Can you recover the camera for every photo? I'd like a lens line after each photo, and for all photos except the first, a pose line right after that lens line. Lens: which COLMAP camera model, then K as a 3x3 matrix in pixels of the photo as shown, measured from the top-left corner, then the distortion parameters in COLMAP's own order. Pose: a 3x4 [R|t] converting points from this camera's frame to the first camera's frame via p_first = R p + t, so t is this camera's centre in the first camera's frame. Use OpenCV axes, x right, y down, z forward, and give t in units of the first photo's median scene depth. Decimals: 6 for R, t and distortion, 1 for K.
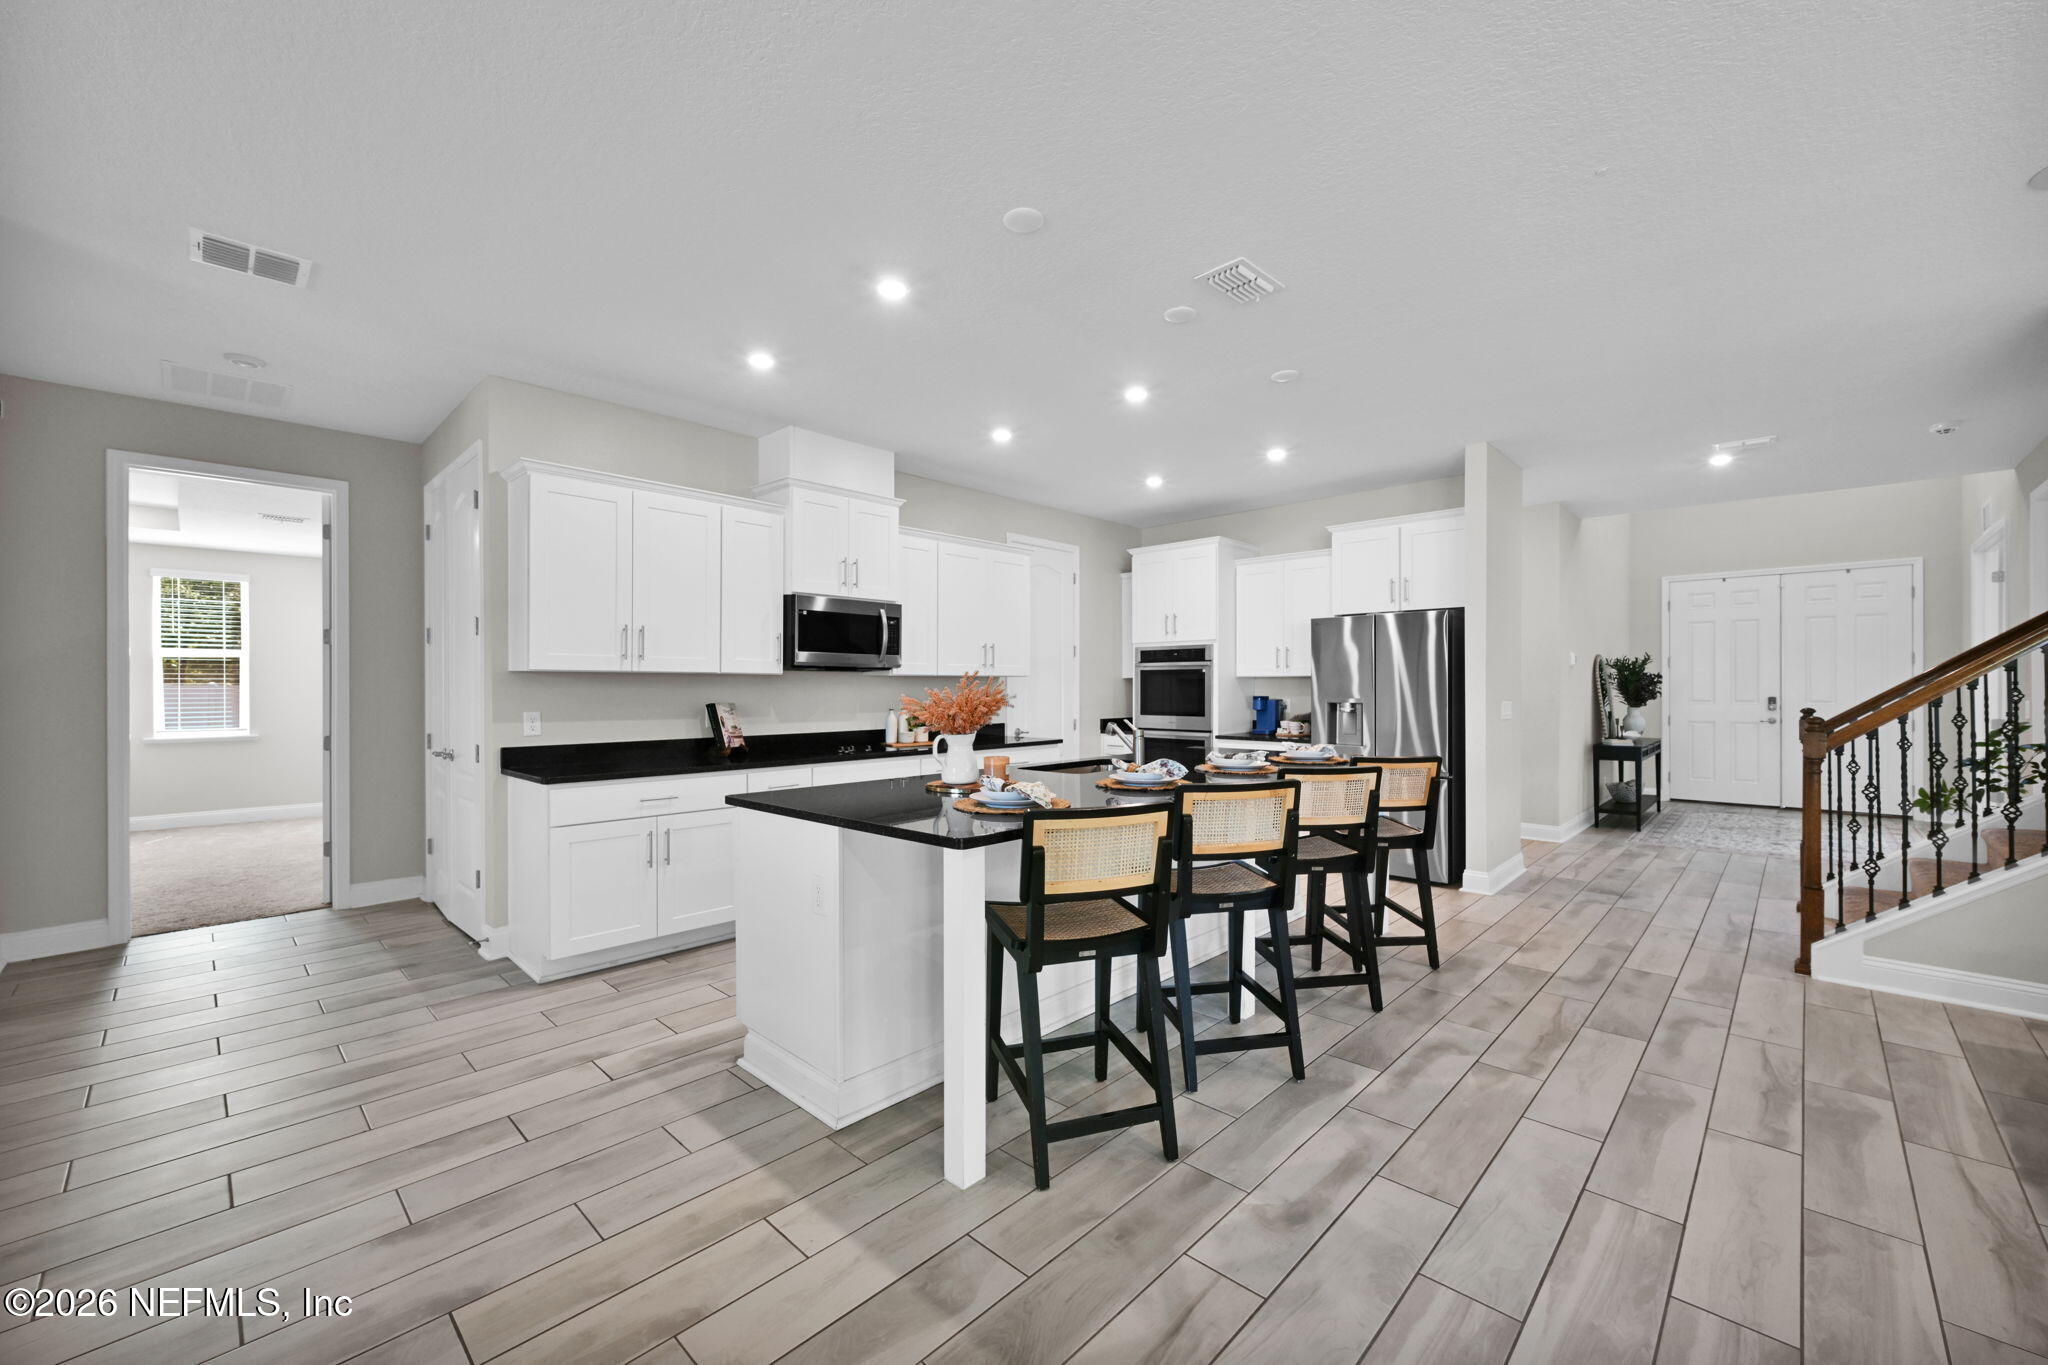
lens RADIAL K [[811.9, 0, 1021.9], [0, 811.9, 694.5], [0, 0, 1]] dist [-0.000317, -0.000146]
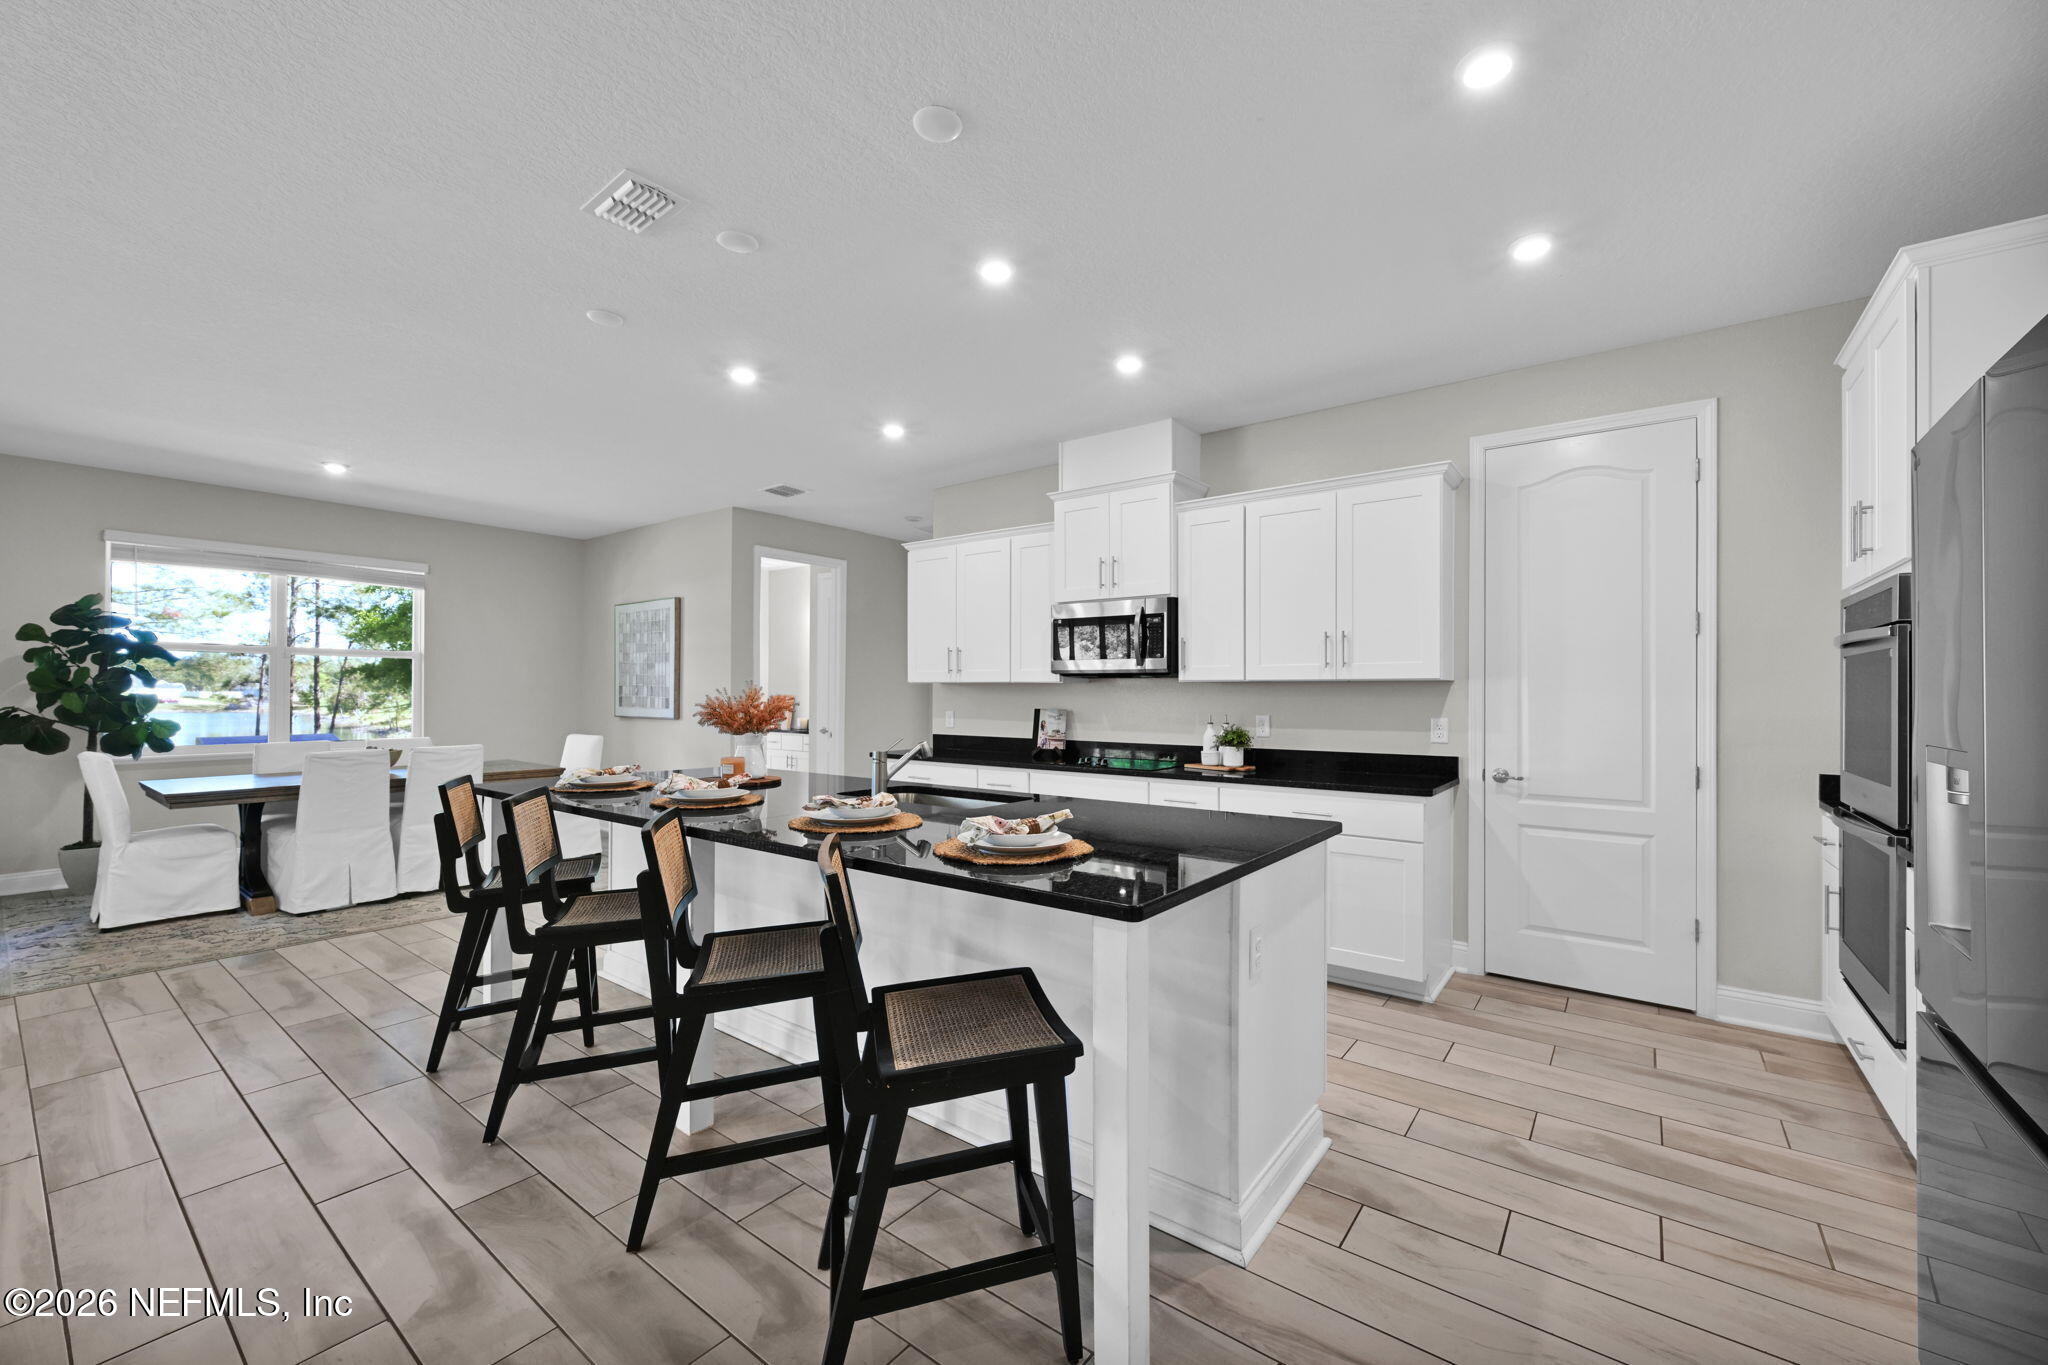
lens RADIAL K [[811.9, 0, 1021.9], [0, 811.9, 694.5], [0, 0, 1]] dist [-0.000317, -0.000146]
pose [[0.113217, 0.007297, -0.993543, 0.727294], [-0.012895, 0.999900, 0.005874, -0.014165], [0.993487, 0.012147, 0.113300, 0.836073]]
